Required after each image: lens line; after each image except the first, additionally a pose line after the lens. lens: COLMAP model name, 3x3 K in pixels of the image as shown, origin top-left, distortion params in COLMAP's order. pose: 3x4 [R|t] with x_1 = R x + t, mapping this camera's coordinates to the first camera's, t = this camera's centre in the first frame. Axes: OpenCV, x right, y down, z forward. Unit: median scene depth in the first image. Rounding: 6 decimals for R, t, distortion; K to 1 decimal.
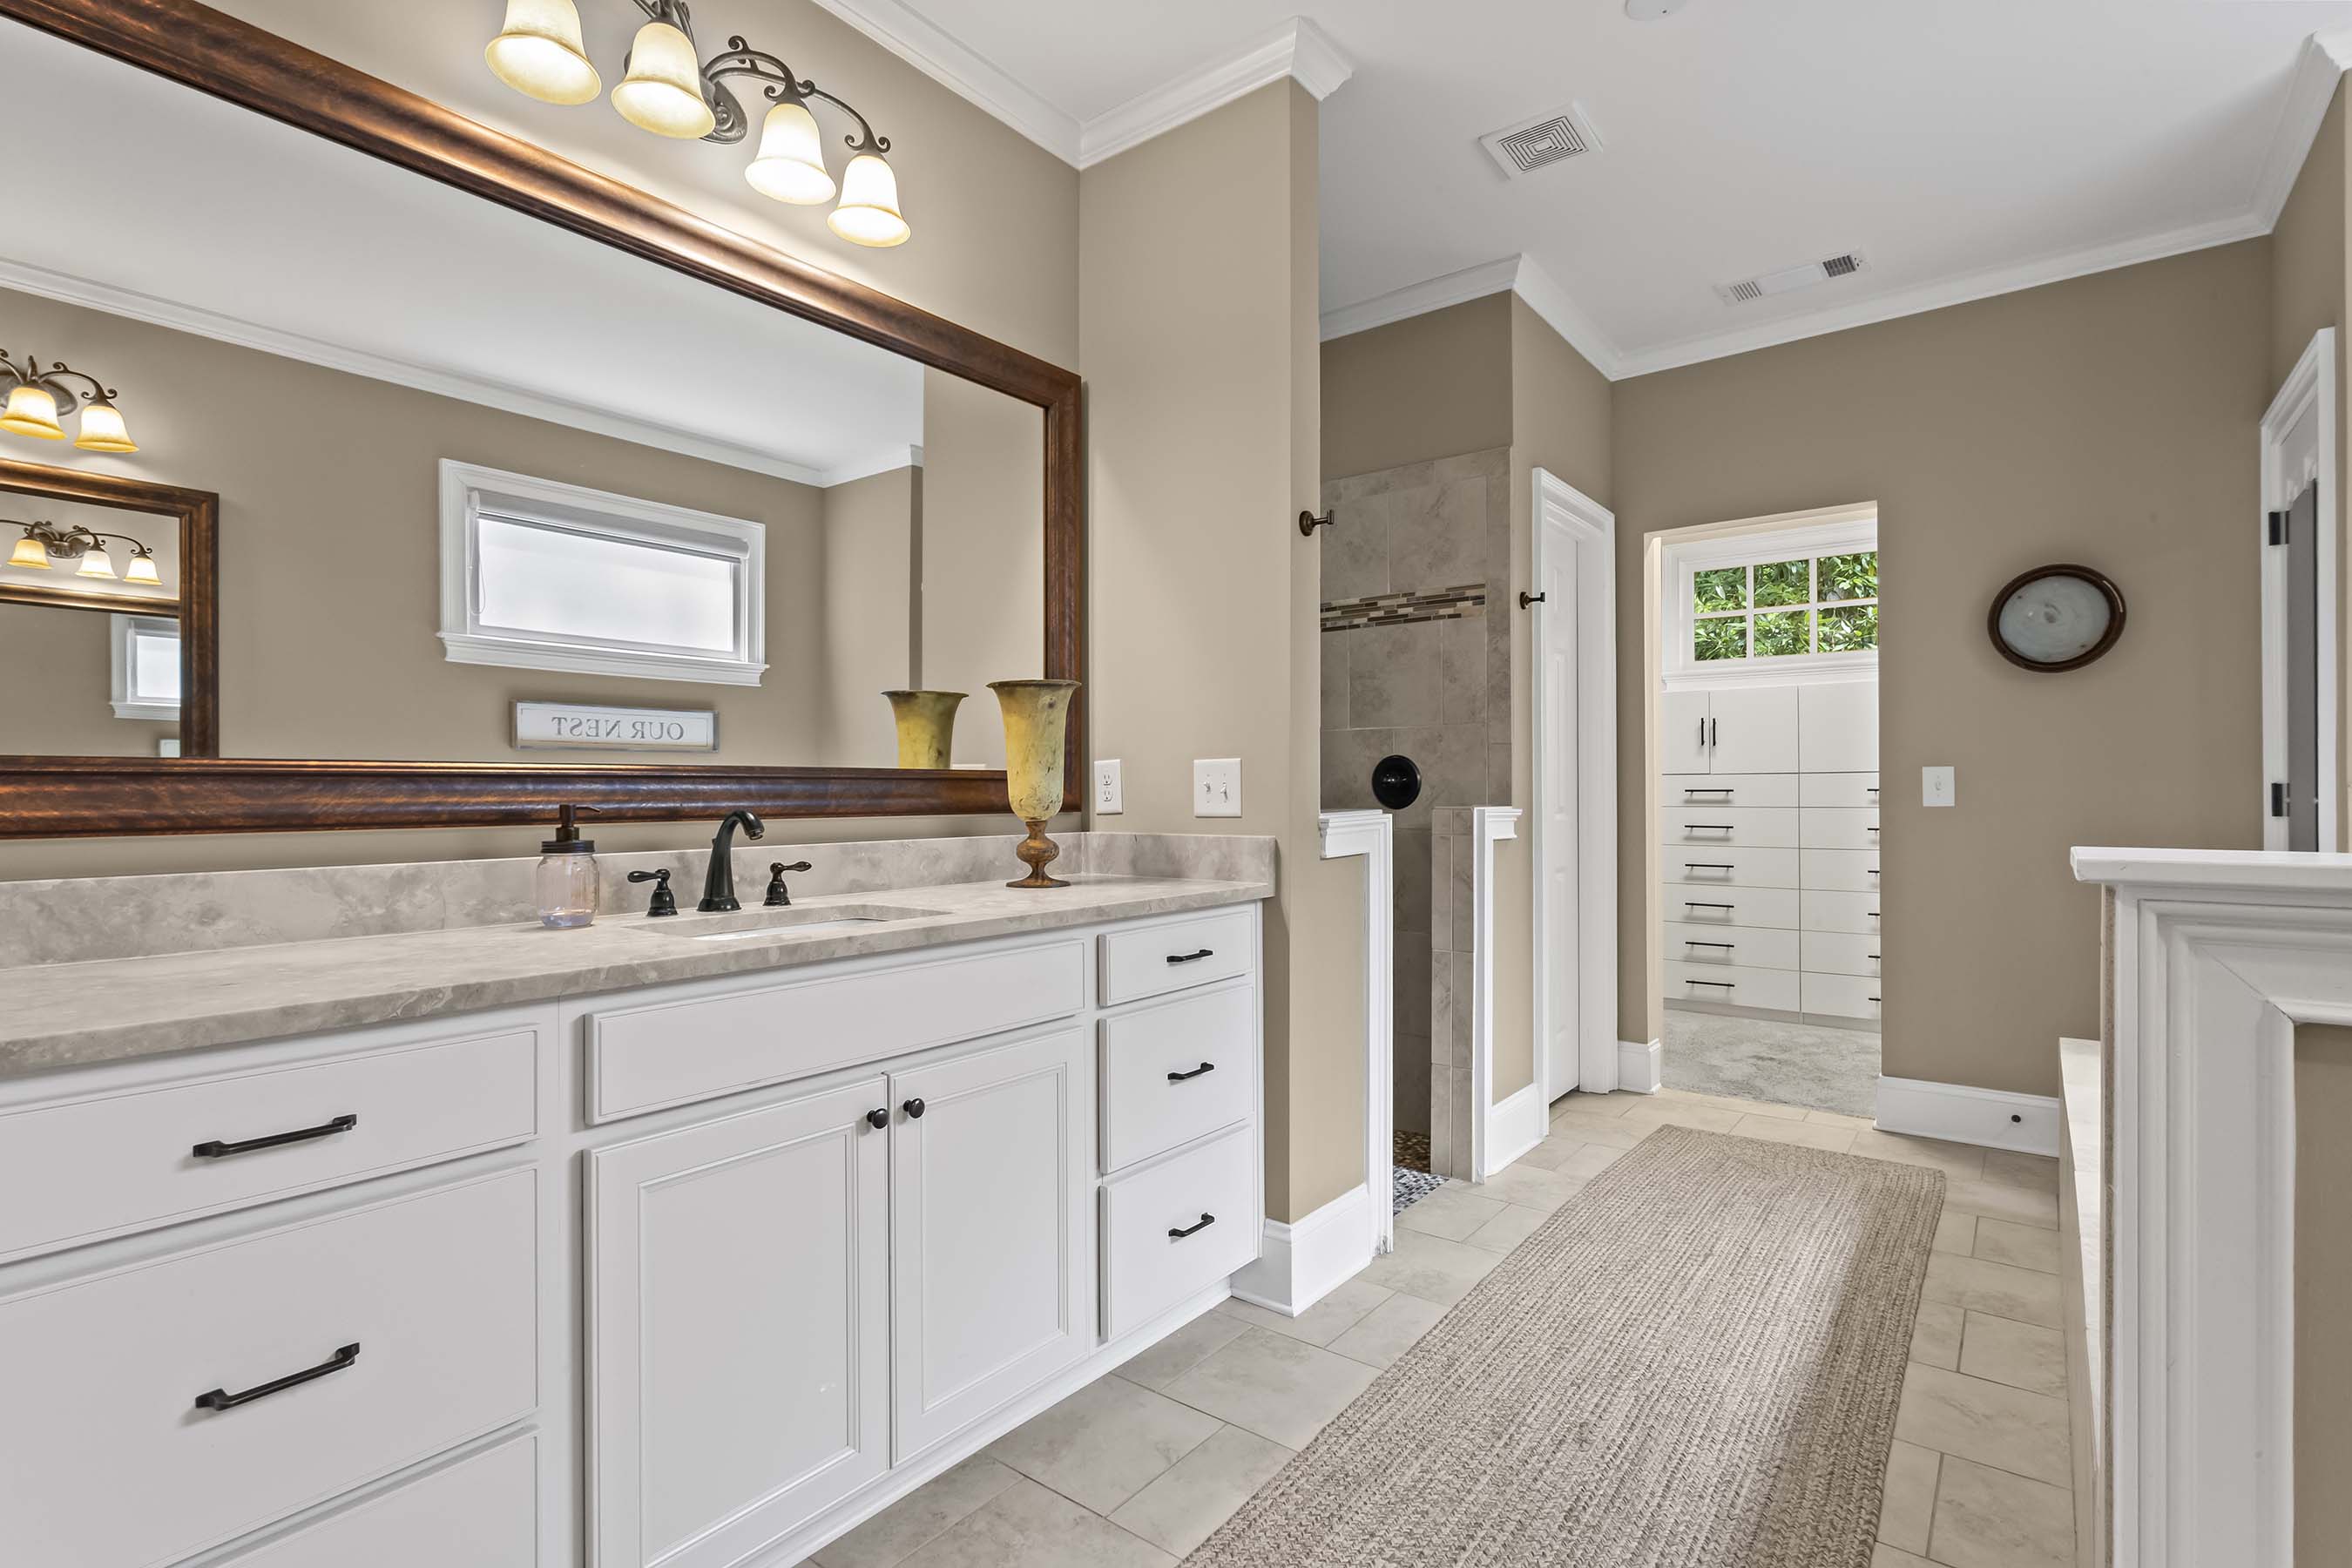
lens RADIAL K [[1111.5, 0, 1167.7], [0, 1111.5, 787.3], [0, 0, 1]] dist [-0.005001, 0.005101]
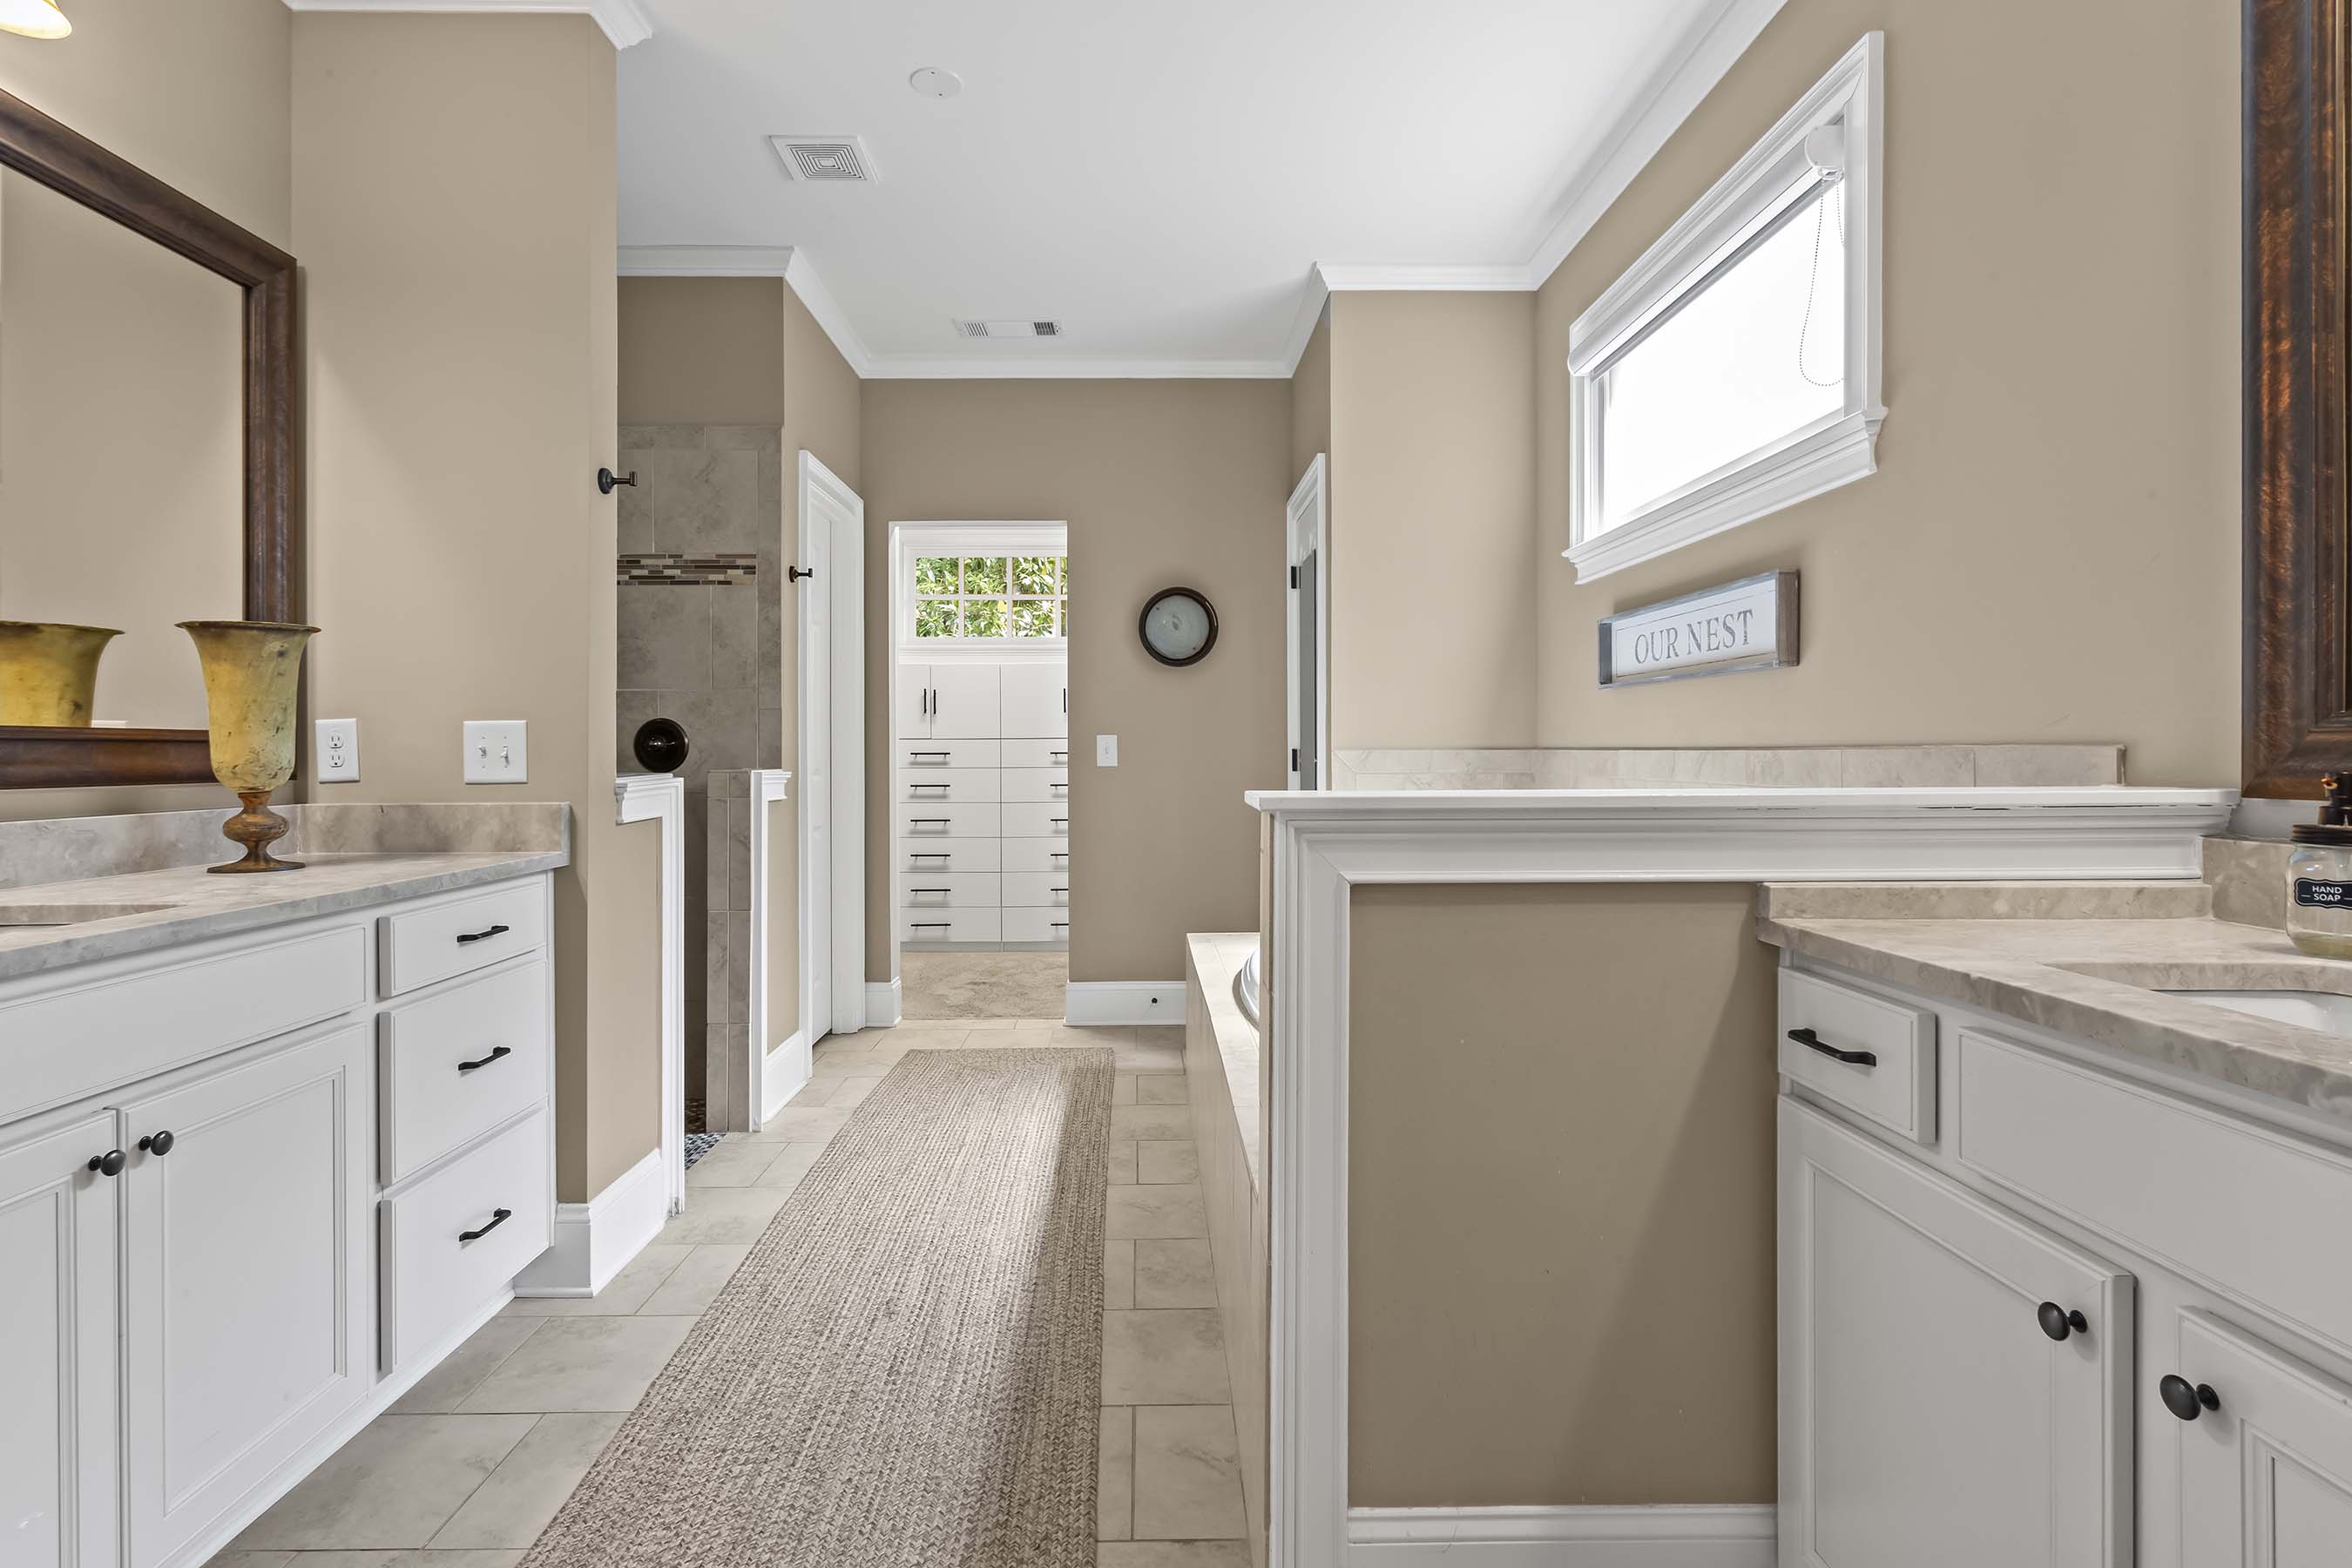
lens RADIAL K [[1126.2, 0, 1145.8], [0, 1126.2, 752.3], [0, 0, 1]] dist [0.001801, 0.001092]
pose [[0.783207, 0.000453, 0.621761, -0.114982], [-0.001871, 0.999997, 0.001629, -0.001627], [-0.621758, -0.002439, 0.783205, -0.068271]]
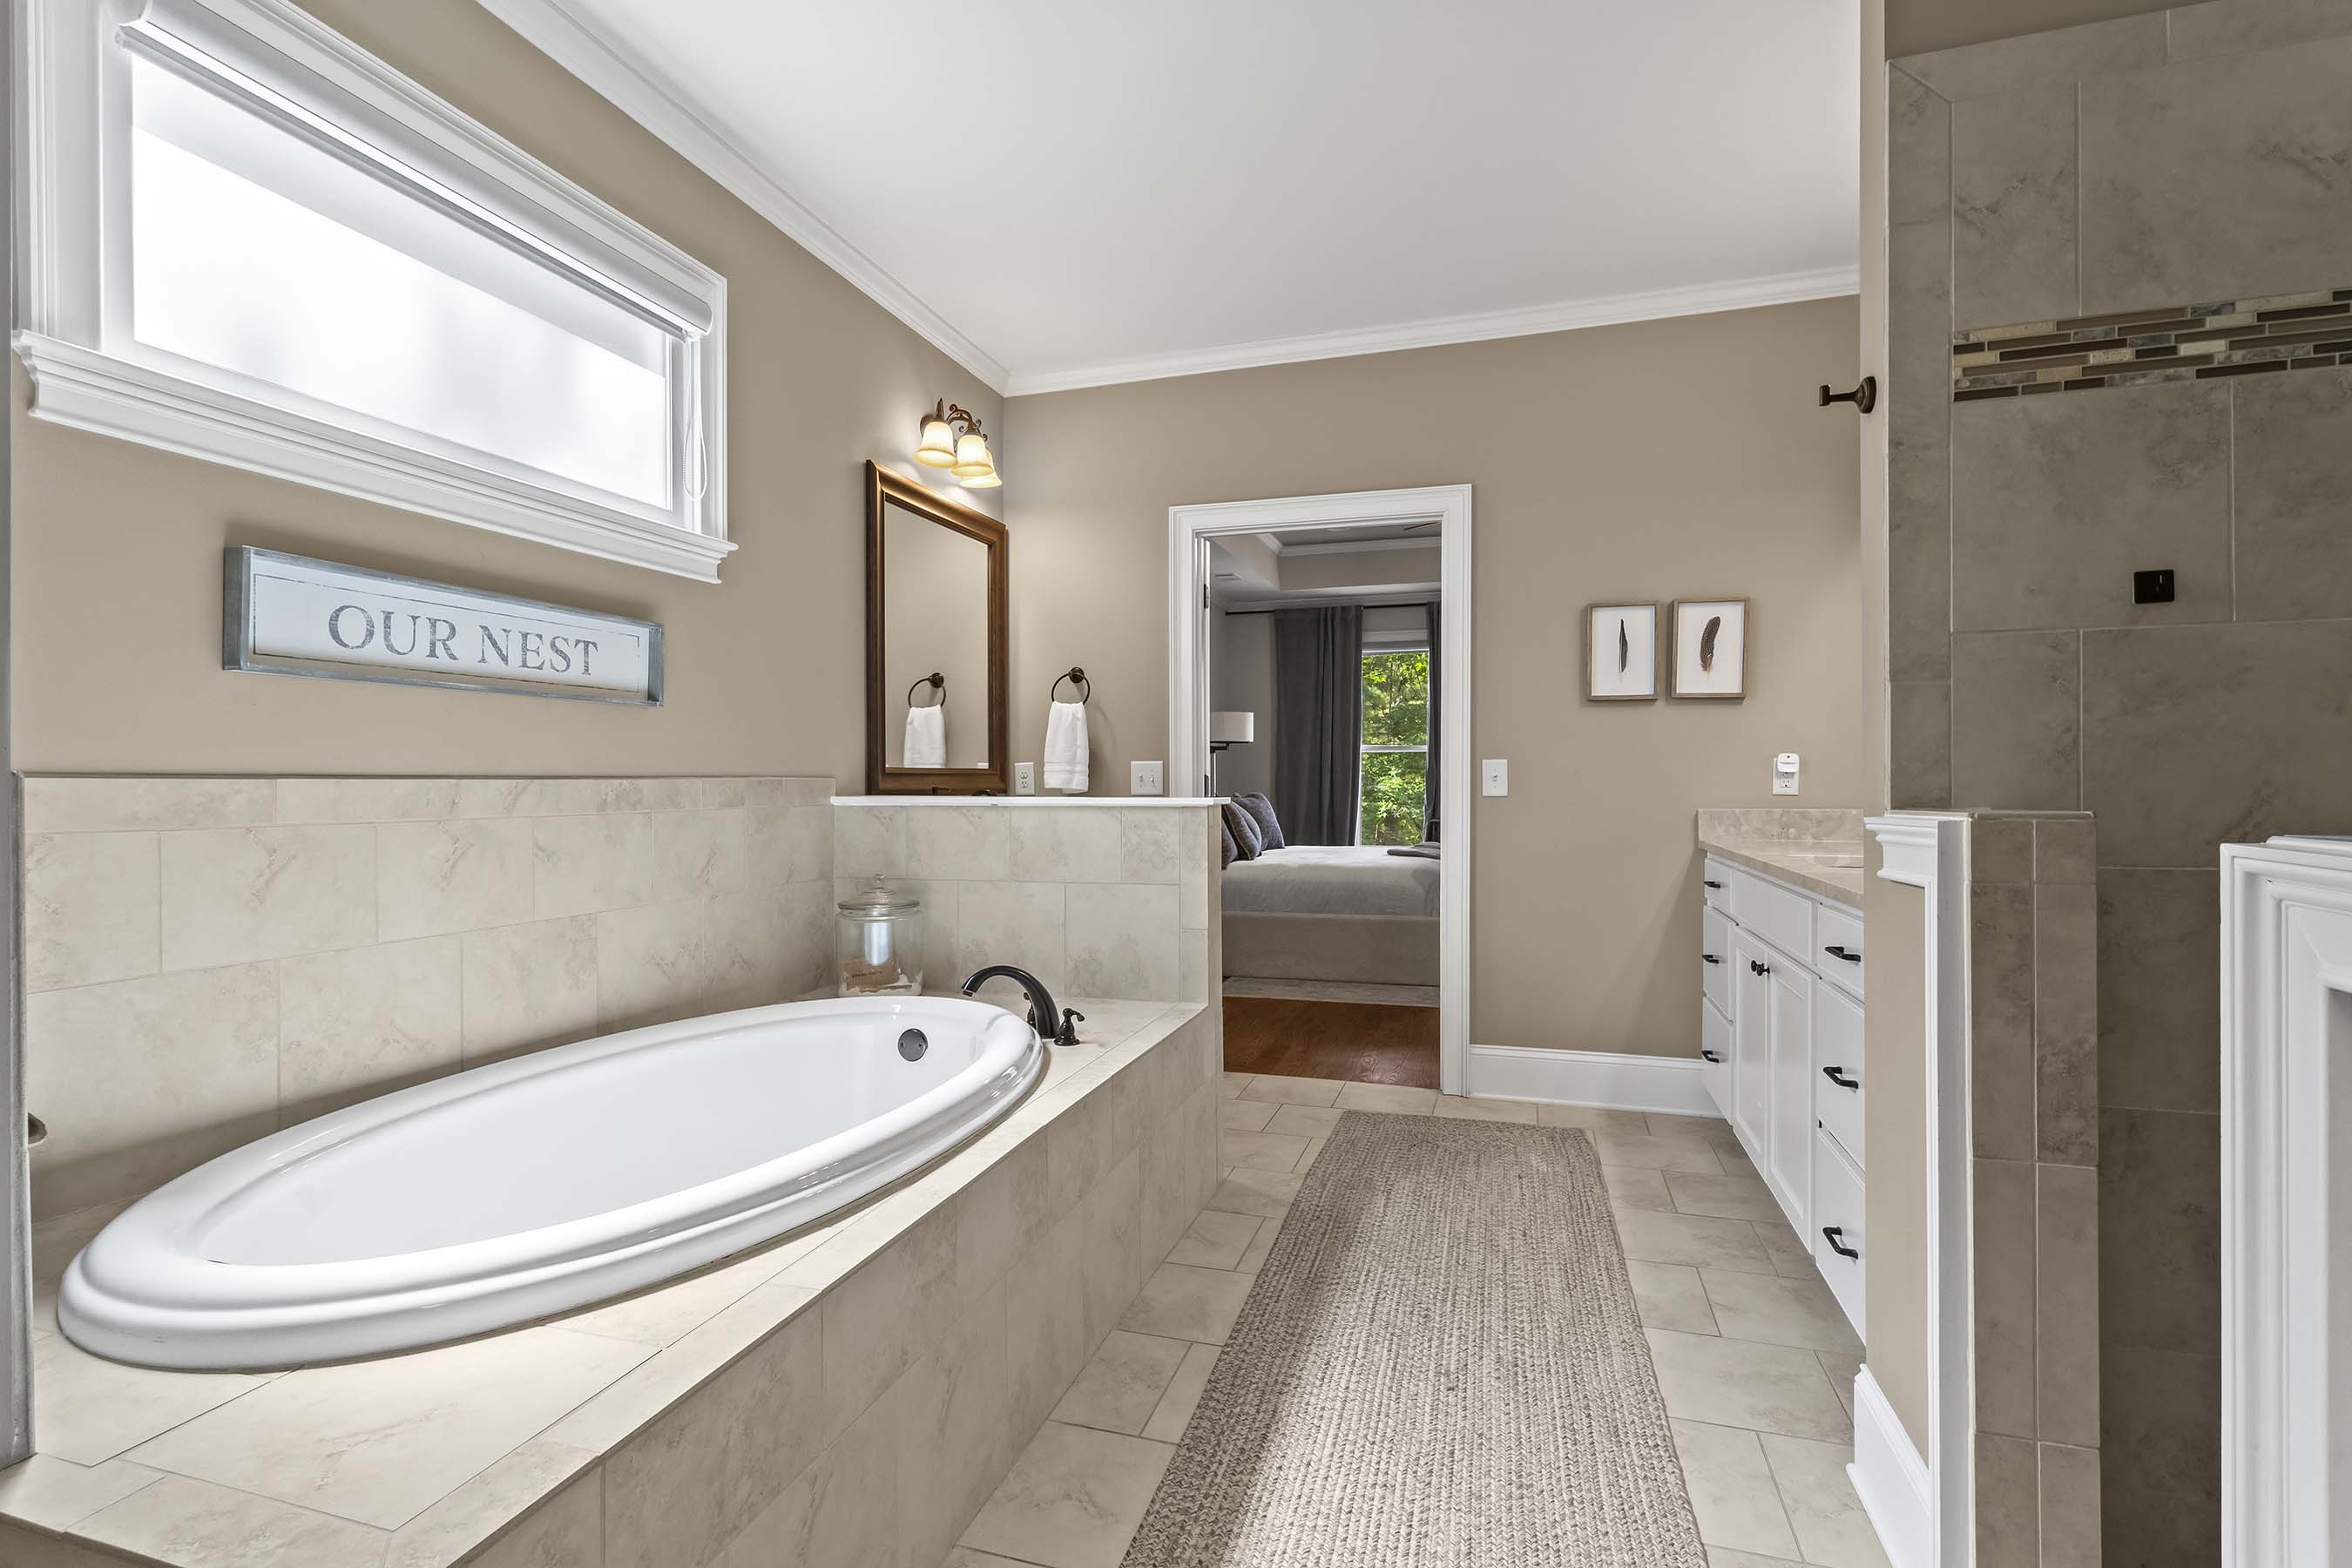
lens RADIAL K [[1111.5, 0, 1167.7], [0, 1111.5, 787.3], [0, 0, 1]] dist [-0.005001, 0.005101]
pose [[-0.935963, 0.007856, -0.352011, 0.765978], [0.007366, 0.999969, 0.002730, 0.005304], [0.352022, -0.000038, -0.935992, 1.461763]]
